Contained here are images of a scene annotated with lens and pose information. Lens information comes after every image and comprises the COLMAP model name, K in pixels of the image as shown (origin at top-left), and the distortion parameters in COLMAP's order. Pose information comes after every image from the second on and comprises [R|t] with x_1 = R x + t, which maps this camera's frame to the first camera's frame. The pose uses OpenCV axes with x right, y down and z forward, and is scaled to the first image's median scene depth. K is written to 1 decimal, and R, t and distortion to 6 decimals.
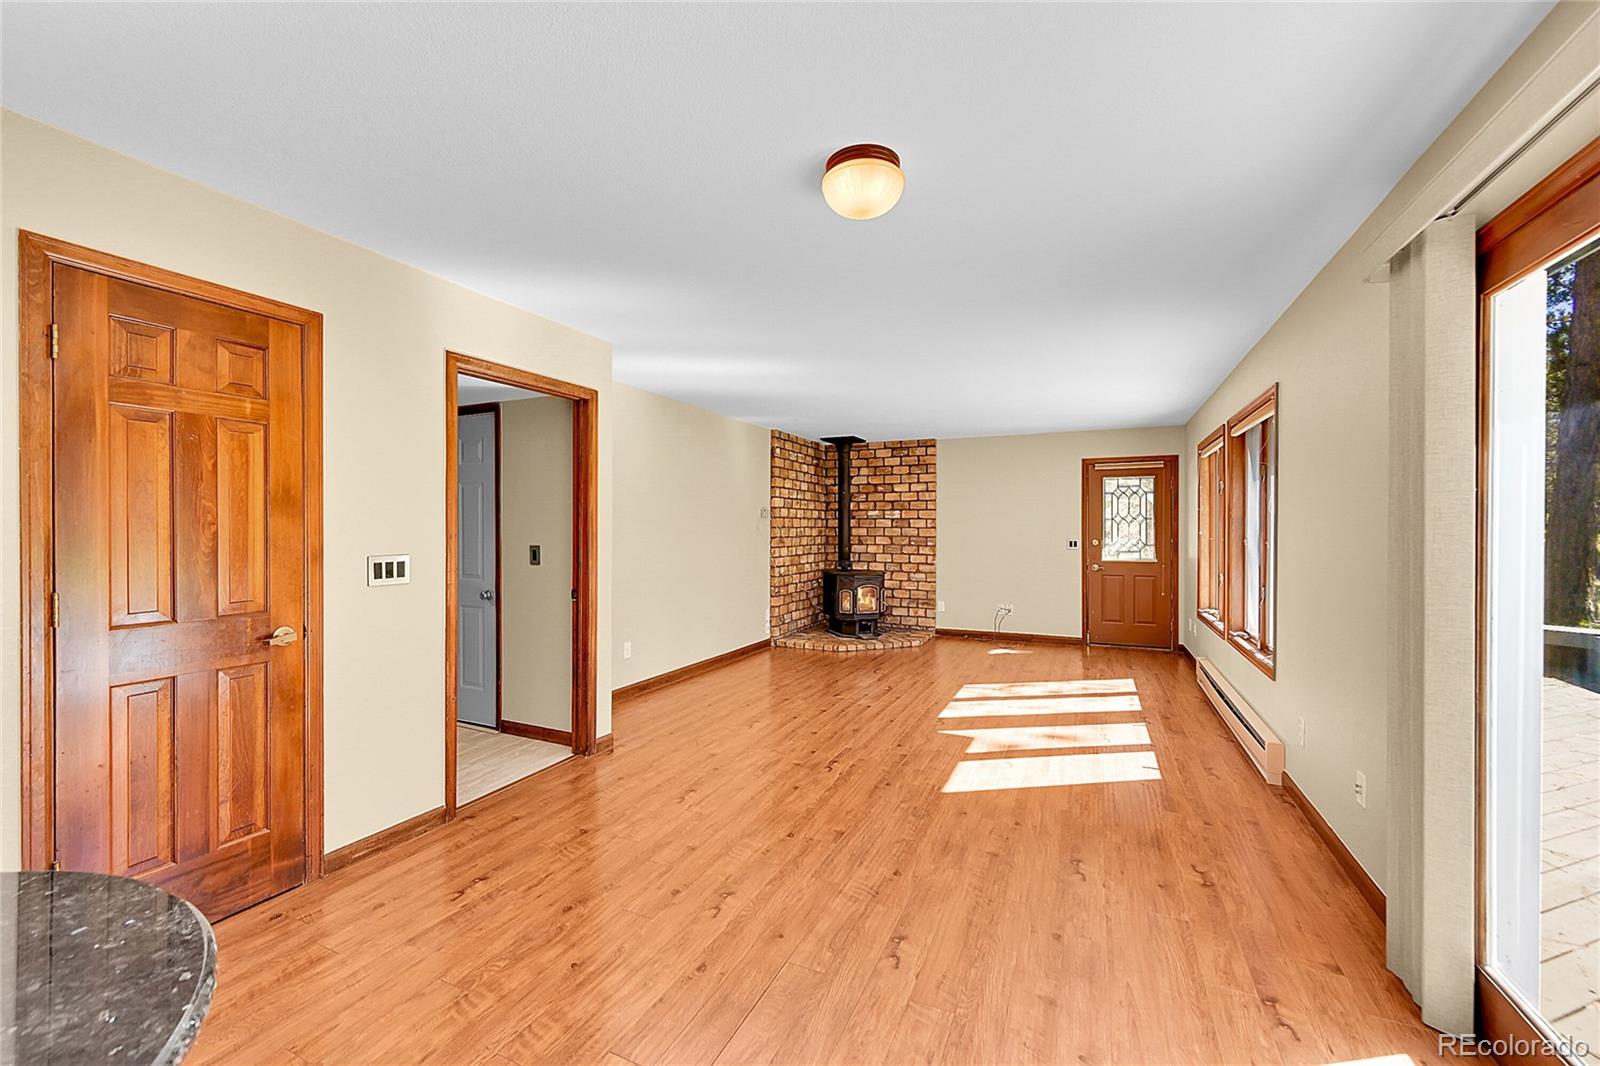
lens RADIAL K [[629.8, 0, 800.0], [0, 629.8, 533.0], [0, 0, 1]] dist [-0.002326, 0.000382]
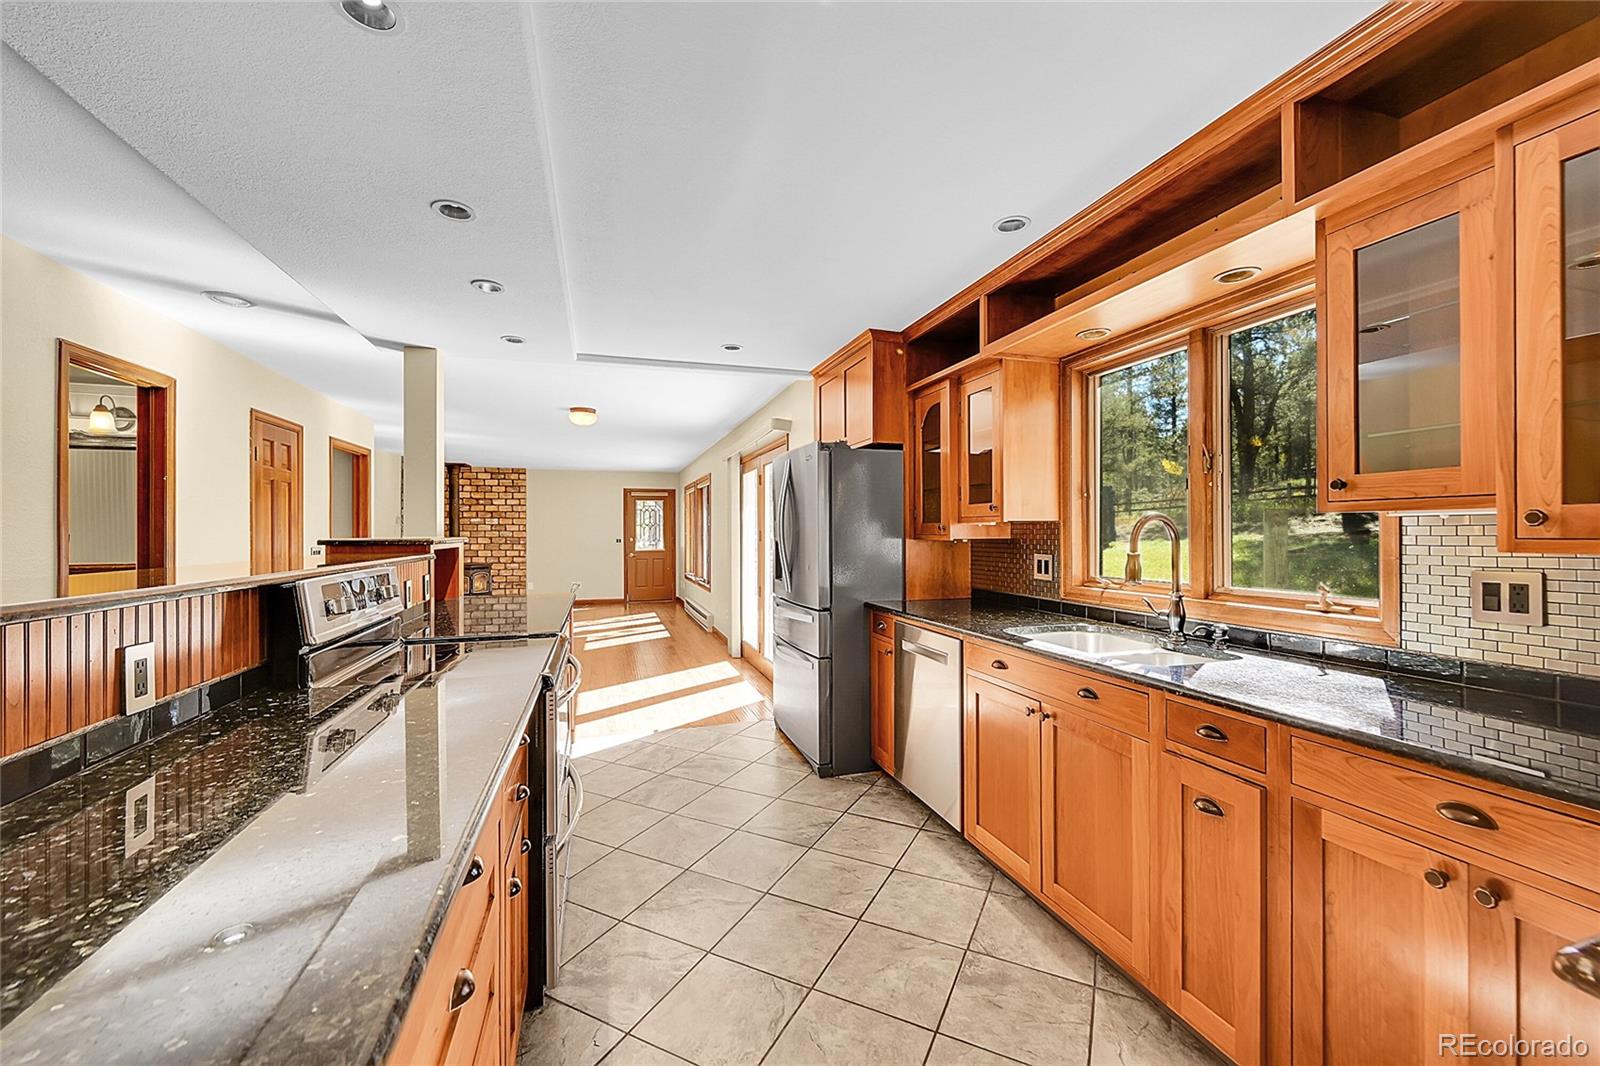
lens RADIAL K [[629.8, 0, 800.0], [0, 629.8, 533.0], [0, 0, 1]] dist [-0.002326, 0.000382]
pose [[0.739994, -0.005415, 0.672592, -0.308142], [0.007274, 0.999974, 0.000048, 0.000743], [-0.672574, 0.004857, 0.740014, -0.508021]]
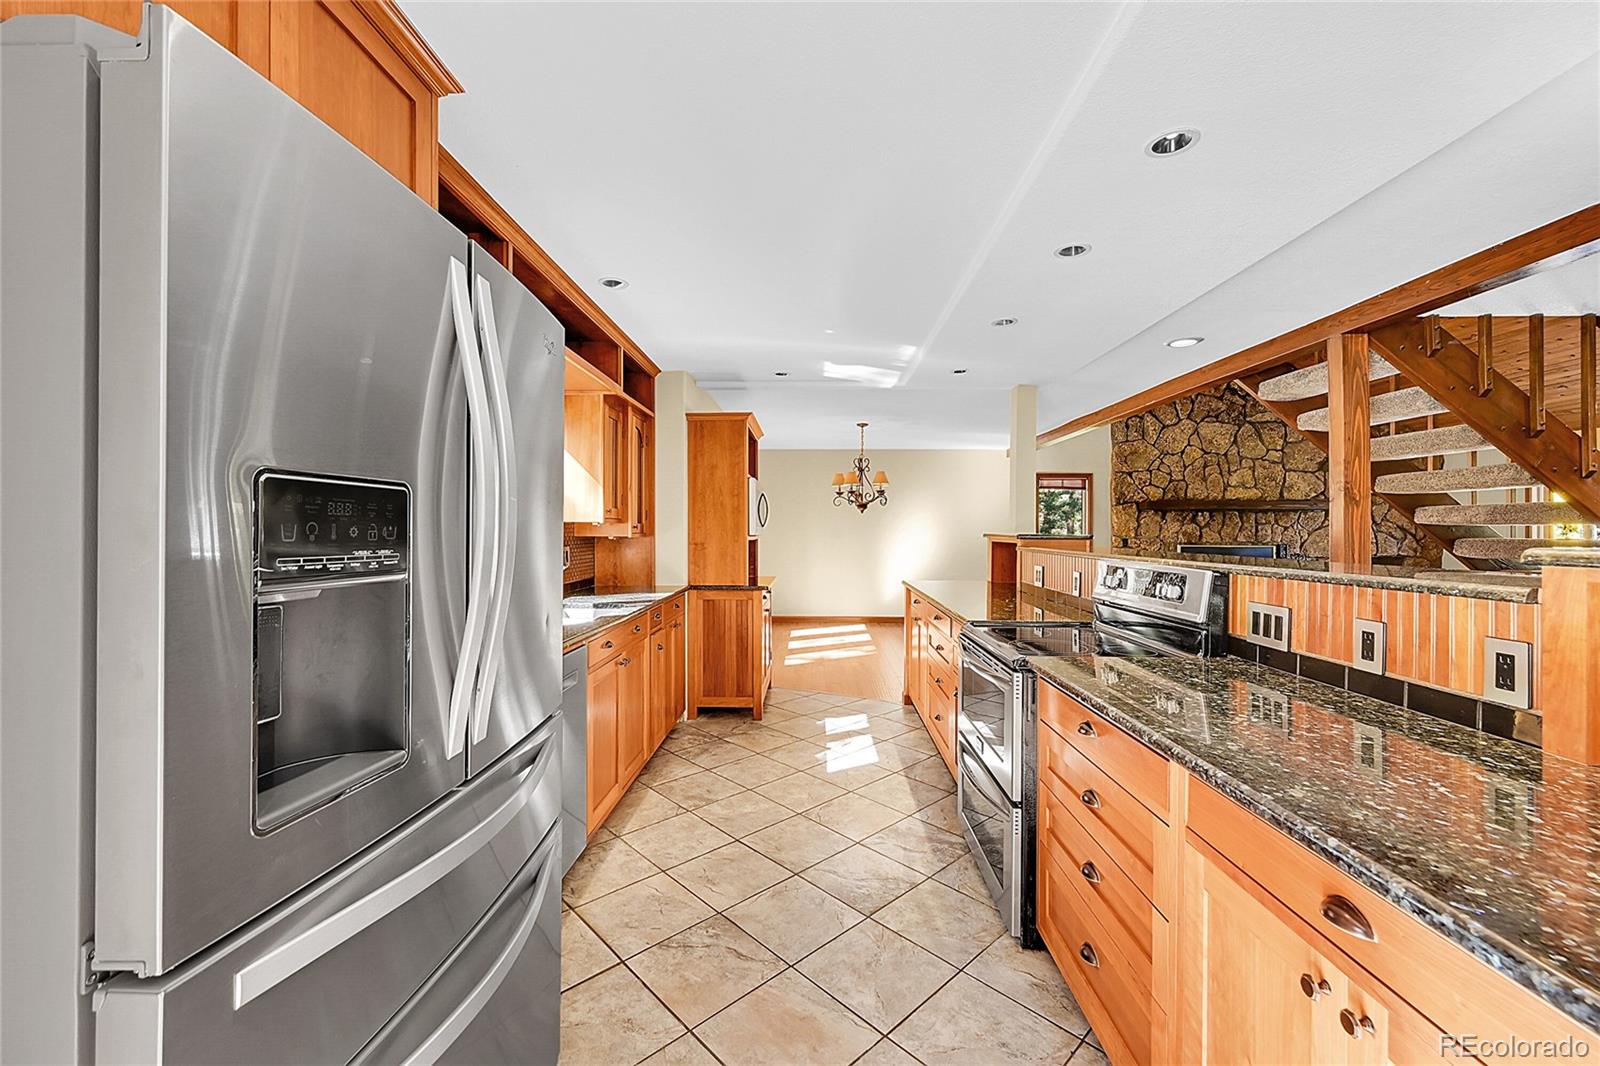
lens RADIAL K [[629.8, 0, 800.0], [0, 629.8, 533.0], [0, 0, 1]] dist [-0.002326, 0.000382]
pose [[-0.918966, -0.002158, -0.394330, 0.023633], [-0.005308, 0.999962, 0.006897, -0.001214], [0.394301, 0.008431, -0.918943, 0.048047]]
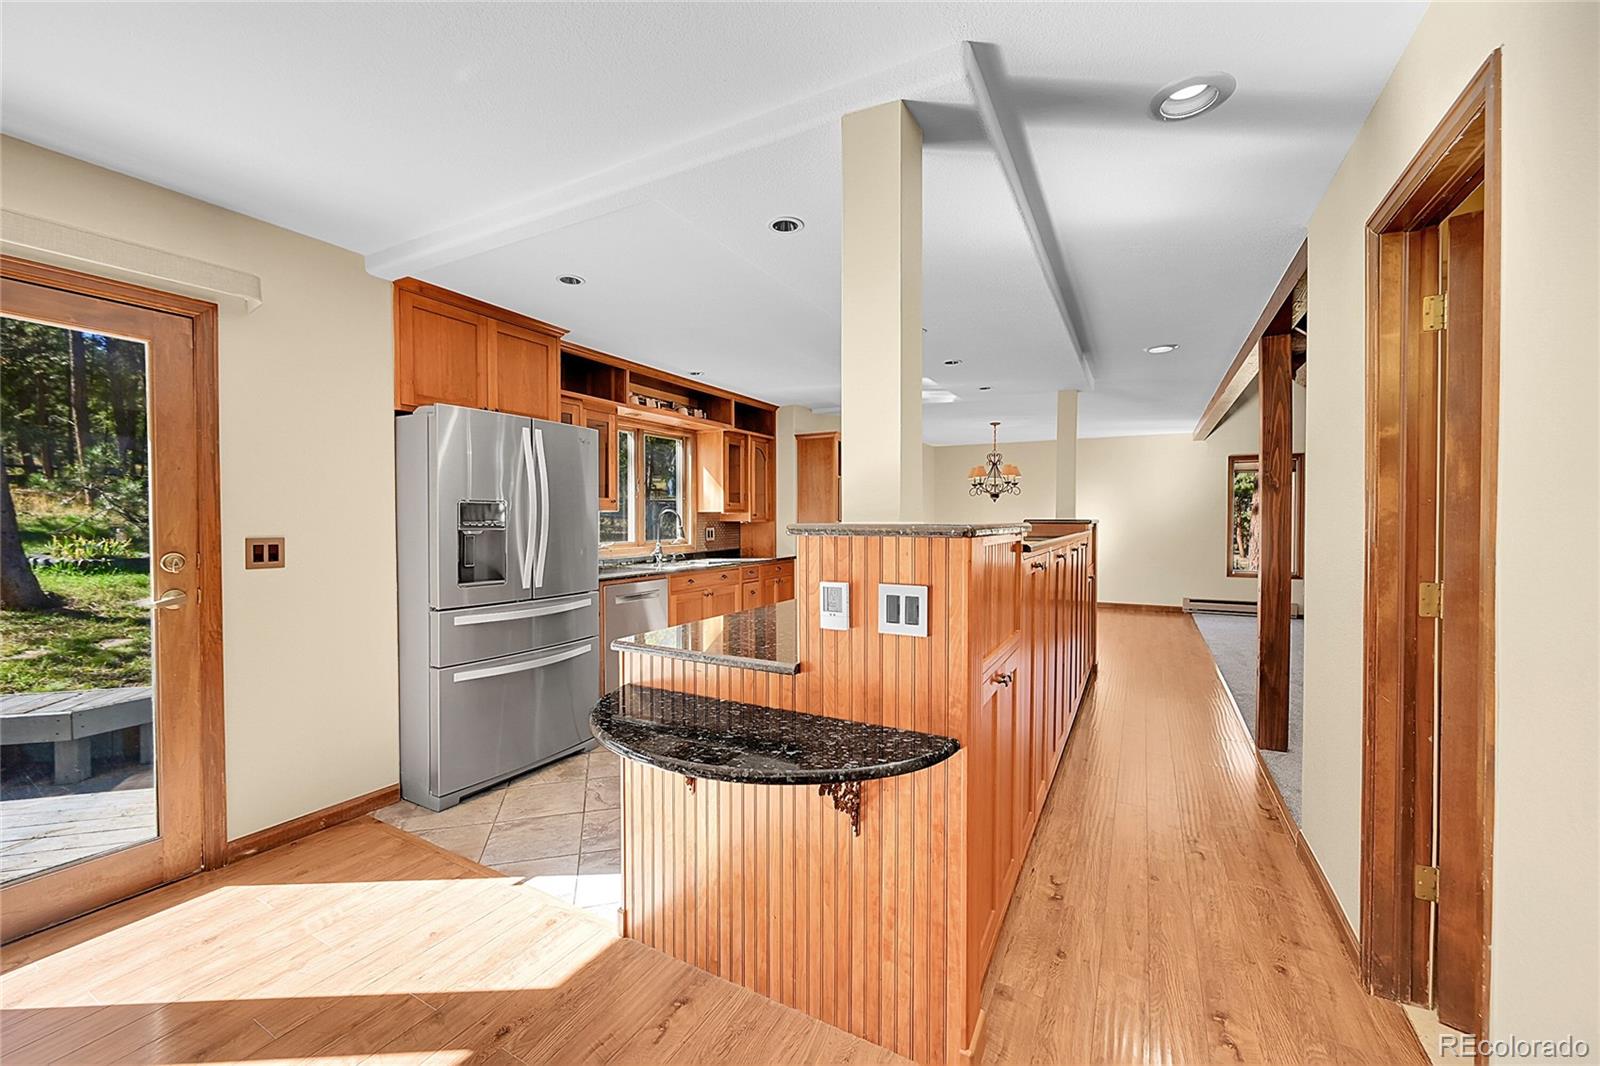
lens RADIAL K [[629.8, 0, 800.0], [0, 629.8, 533.0], [0, 0, 1]] dist [-0.002326, 0.000382]
pose [[-0.997732, -0.003333, 0.067232, -0.176433], [-0.001543, 0.999643, 0.026661, -0.000272], [-0.067297, 0.026497, -0.997381, 0.307023]]
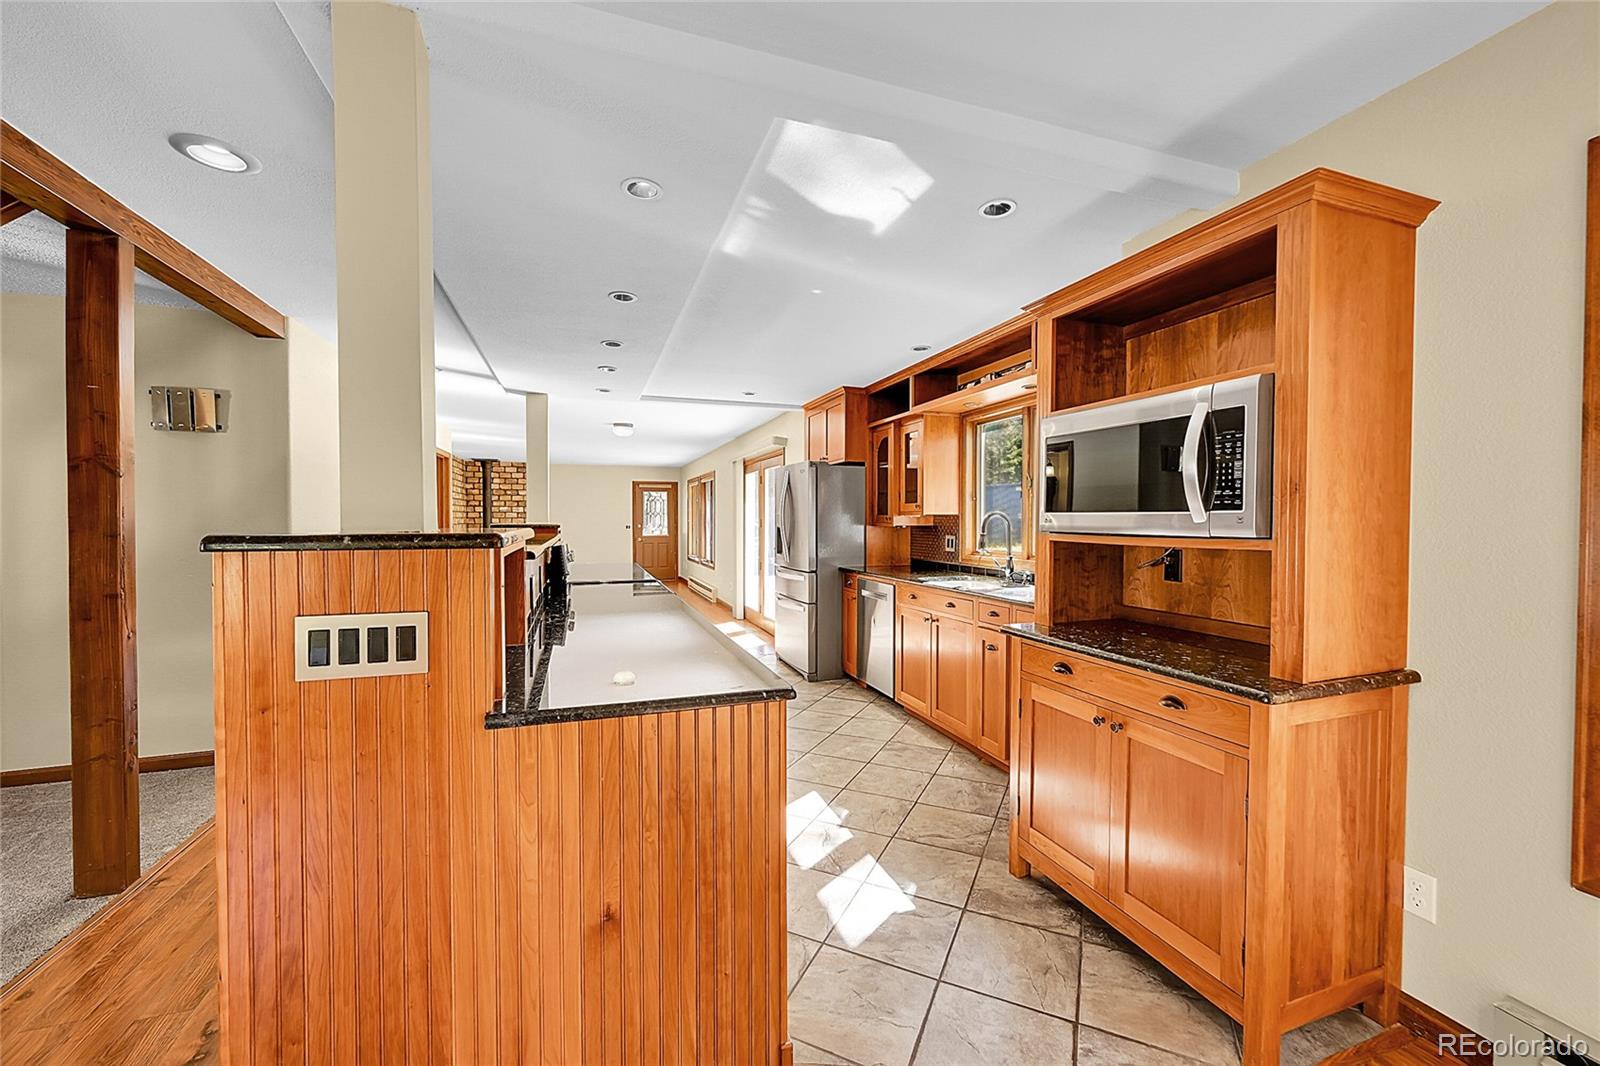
lens RADIAL K [[629.8, 0, 800.0], [0, 629.8, 533.0], [0, 0, 1]] dist [-0.002326, 0.000382]
pose [[0.720370, -0.015567, 0.693415, -0.481449], [0.002755, 0.999804, 0.019583, 0.000043], [-0.693584, -0.012197, 0.720272, -0.674502]]
